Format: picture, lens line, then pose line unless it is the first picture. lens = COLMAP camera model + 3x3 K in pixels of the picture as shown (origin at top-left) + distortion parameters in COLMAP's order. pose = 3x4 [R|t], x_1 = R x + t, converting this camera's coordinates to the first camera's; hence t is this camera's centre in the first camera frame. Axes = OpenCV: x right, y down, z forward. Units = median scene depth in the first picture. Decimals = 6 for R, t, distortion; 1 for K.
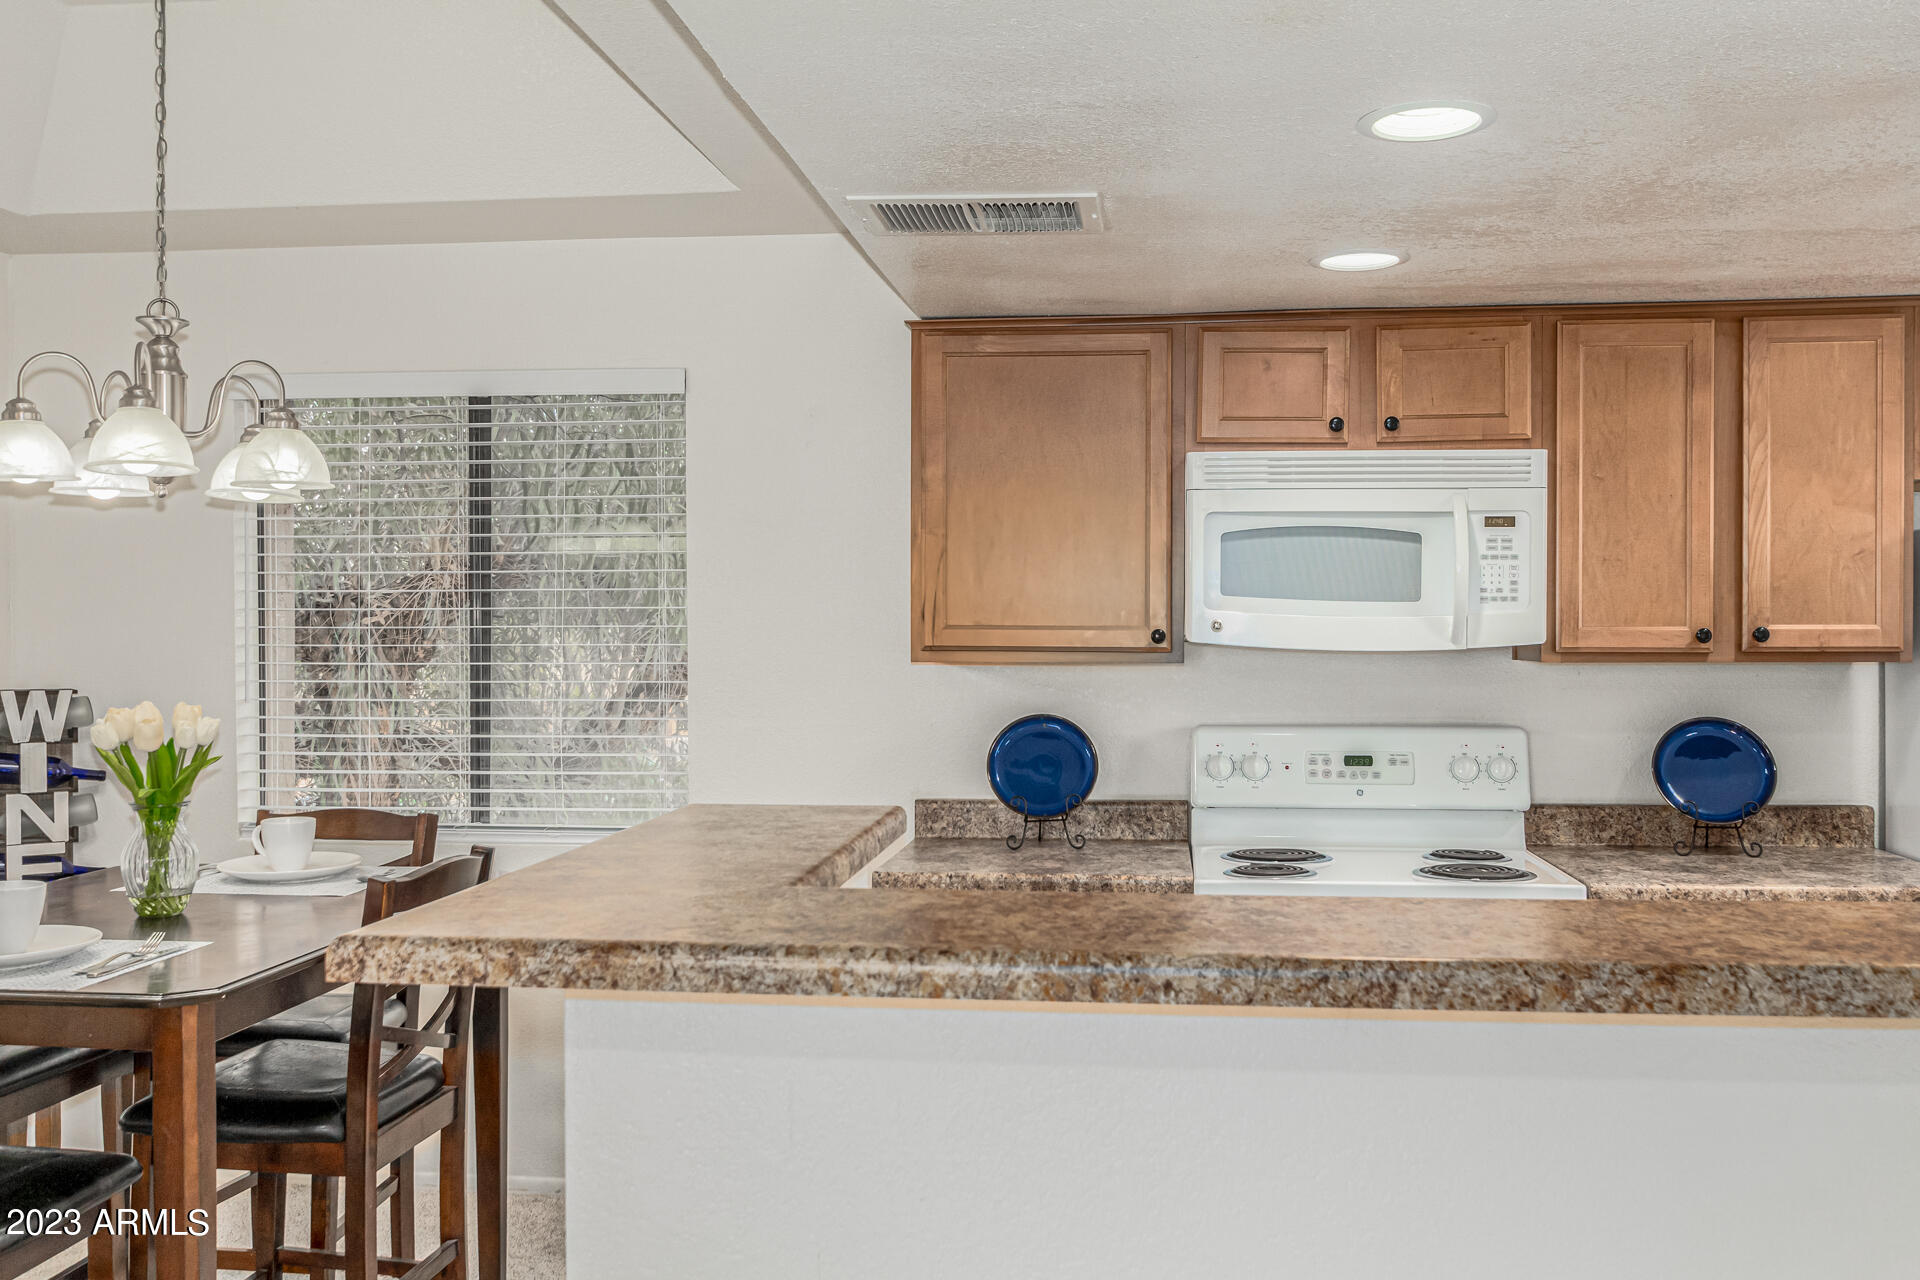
lens RADIAL K [[1648.7, 0, 984.3], [0, 1648.7, 646.2], [0, 0, 1]] dist [0.001459, -0.007175]
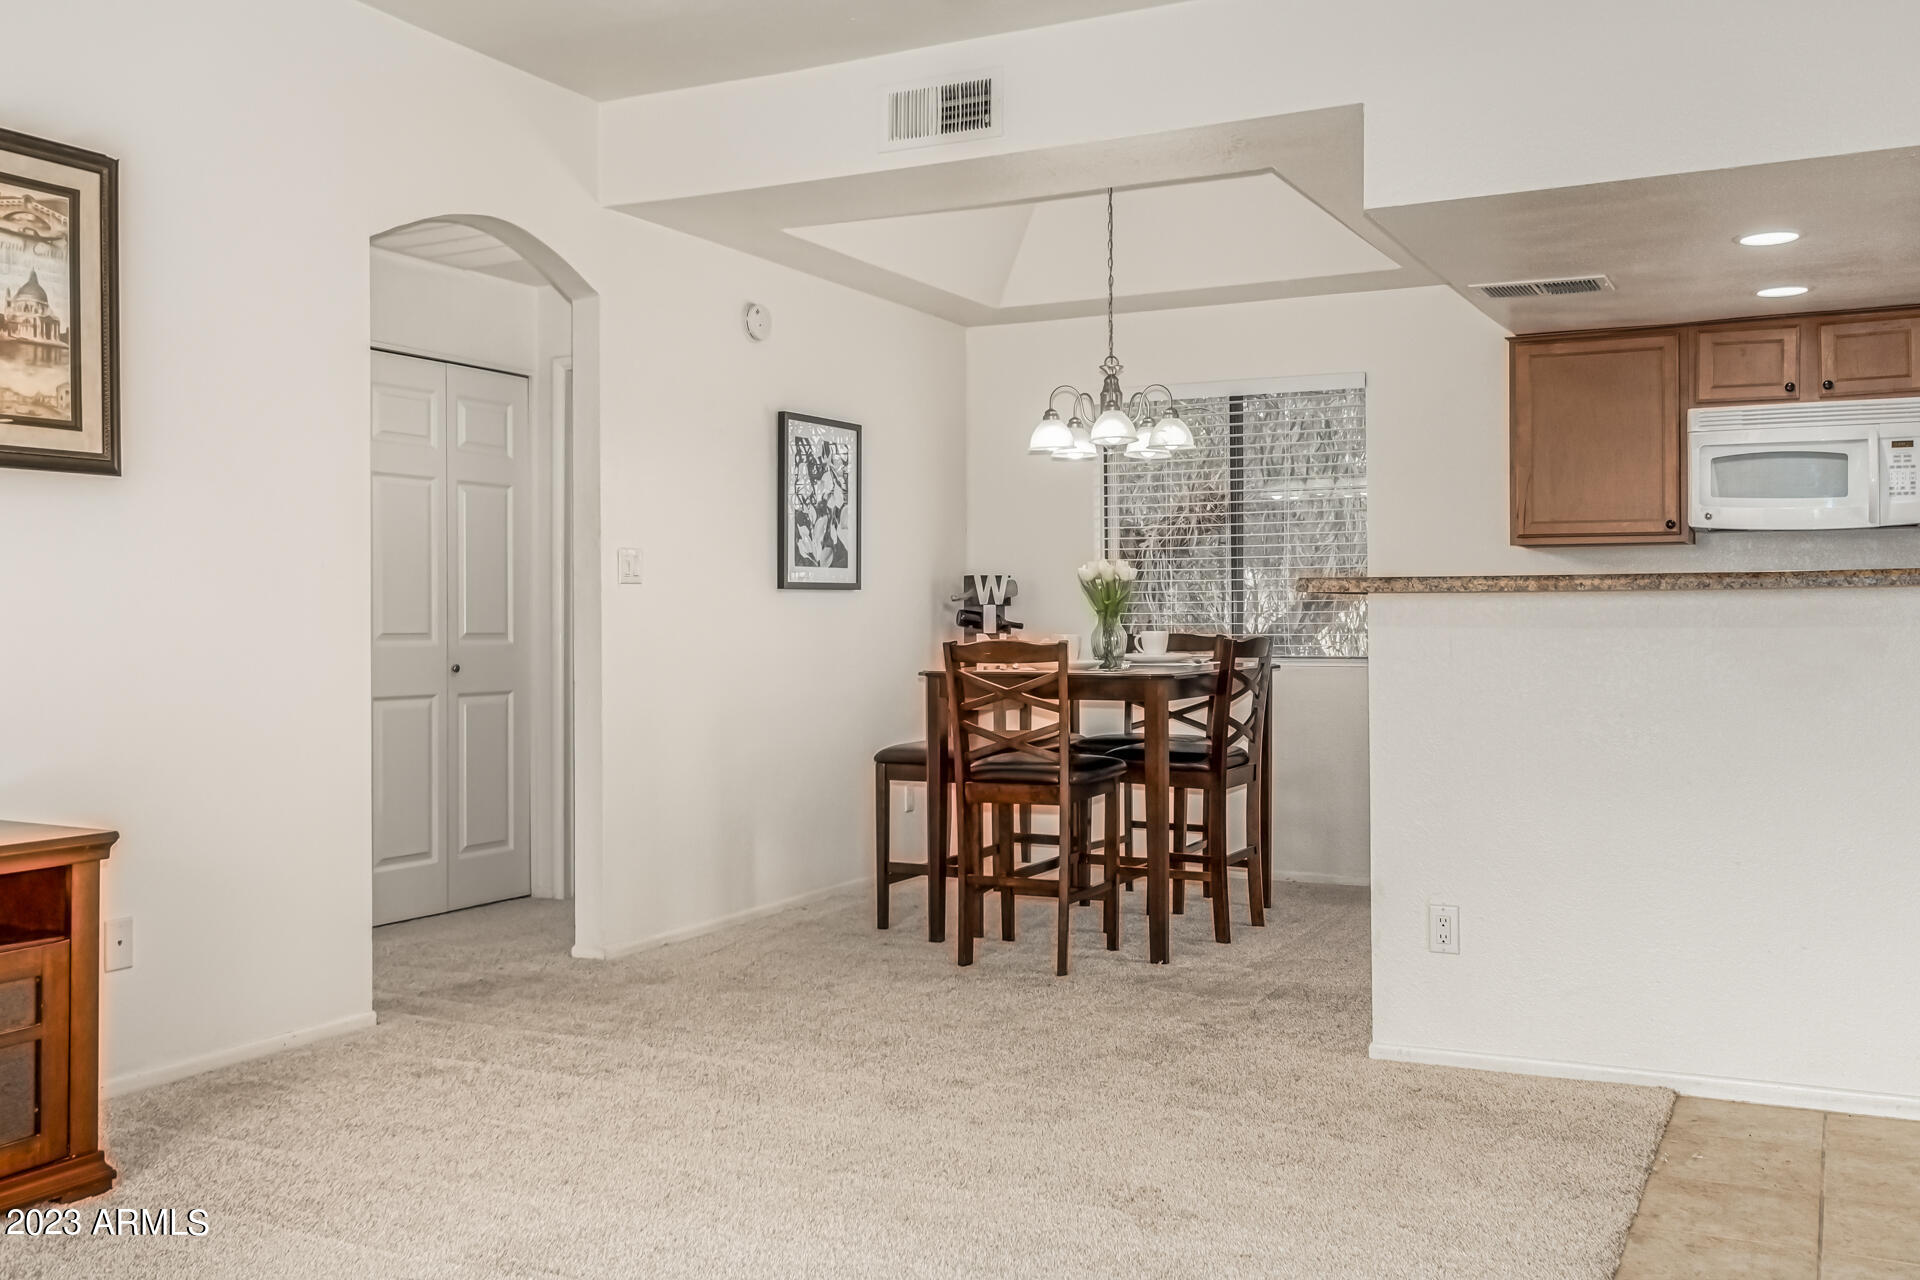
lens RADIAL K [[1681.5, 0, 985.5], [0, 1681.5, 617.7], [0, 0, 1]] dist [0.006537, -0.037619]
pose [[0.935265, -0.003744, -0.353929, 0.061678], [0.000503, 0.999957, -0.009250, 0.100292], [0.353948, 0.008473, 0.935227, -0.770525]]
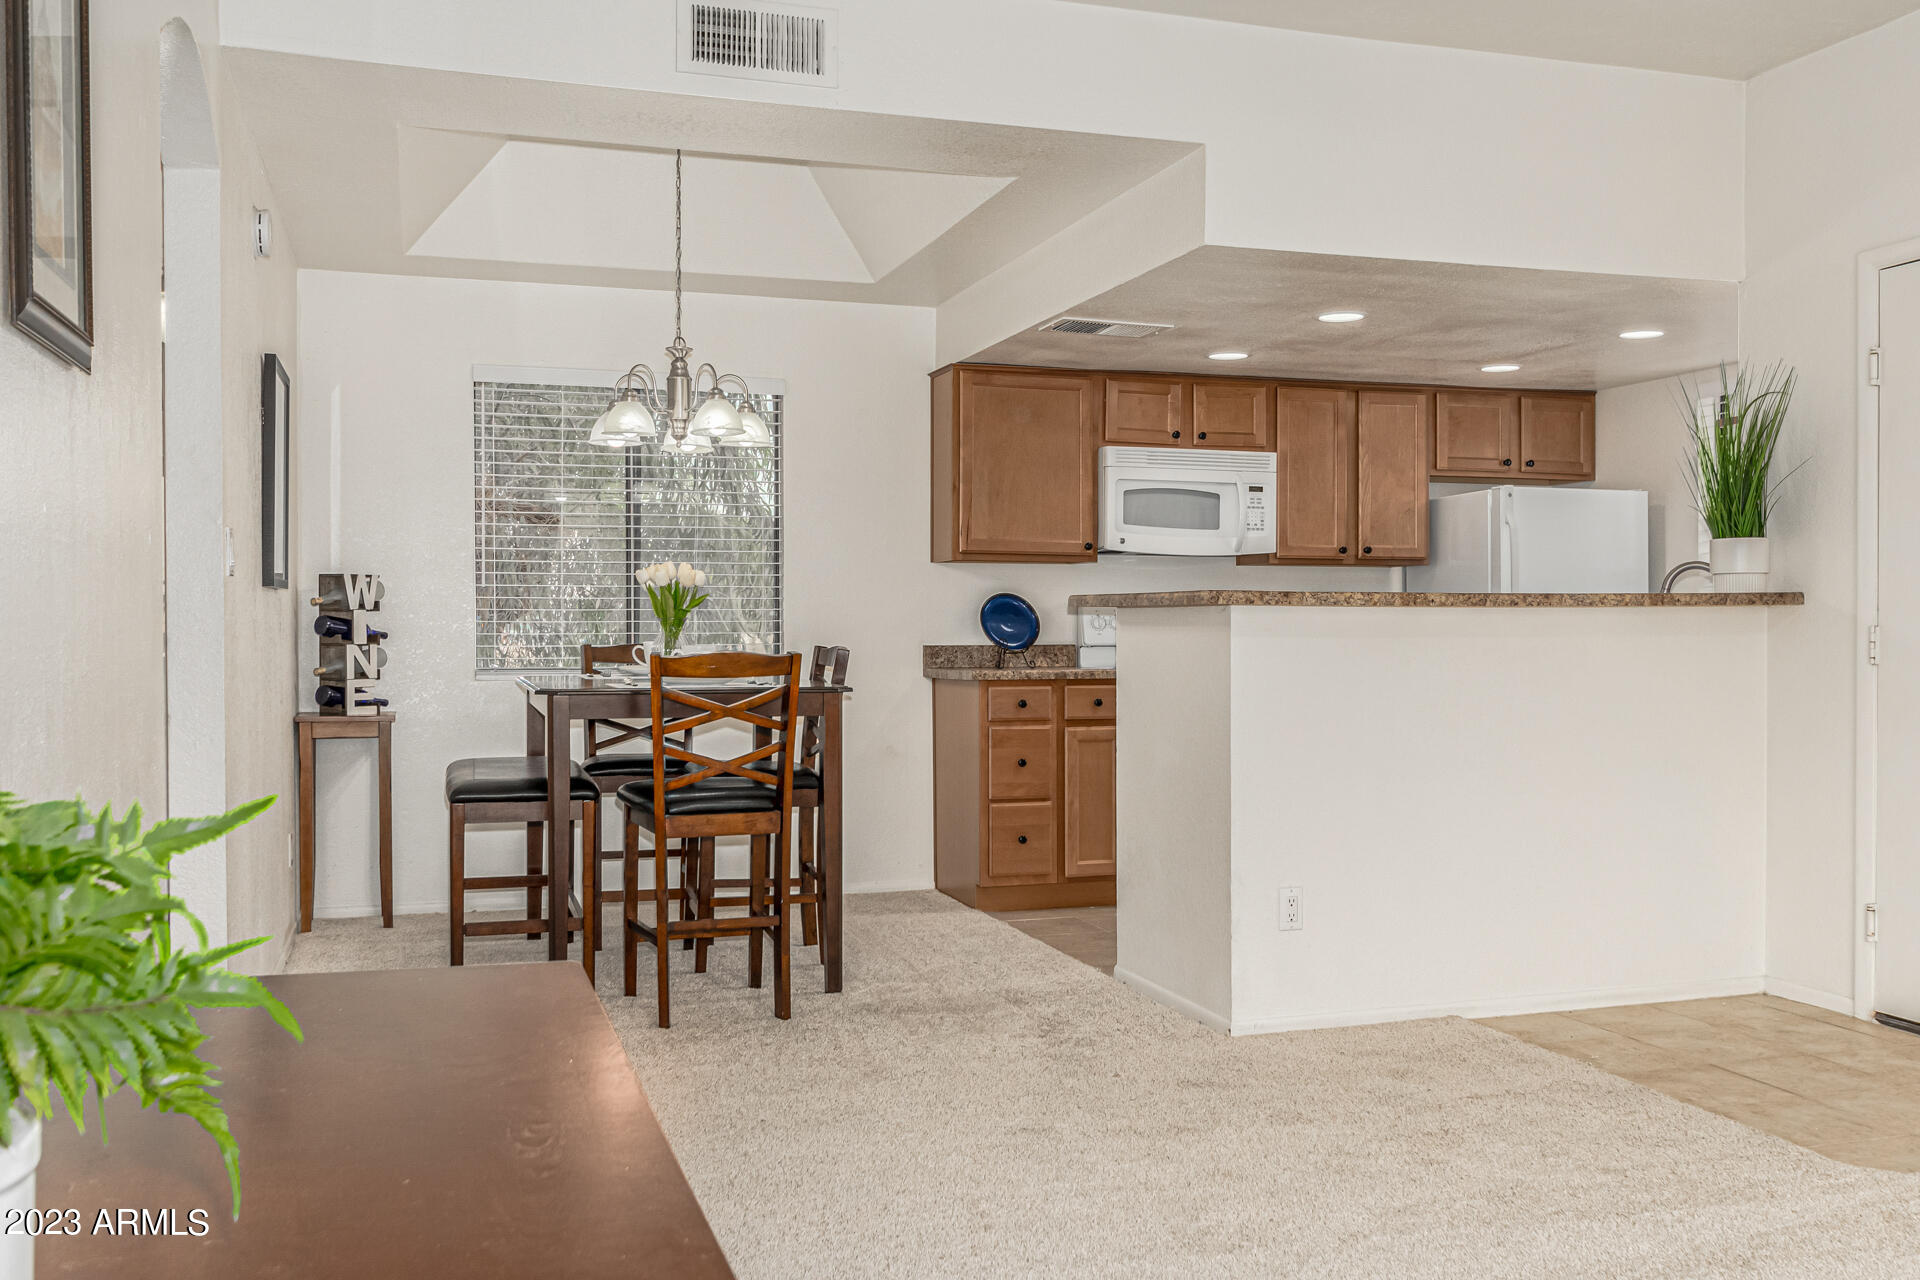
lens RADIAL K [[1681.5, 0, 967.1], [0, 1681.5, 652.2], [0, 0, 1]] dist [0.006537, -0.037619]
pose [[0.915183, -0.006143, 0.402991, -0.775476], [0.003437, 0.999966, 0.007439, 0.097567], [-0.403023, -0.005423, 0.915174, -0.654101]]
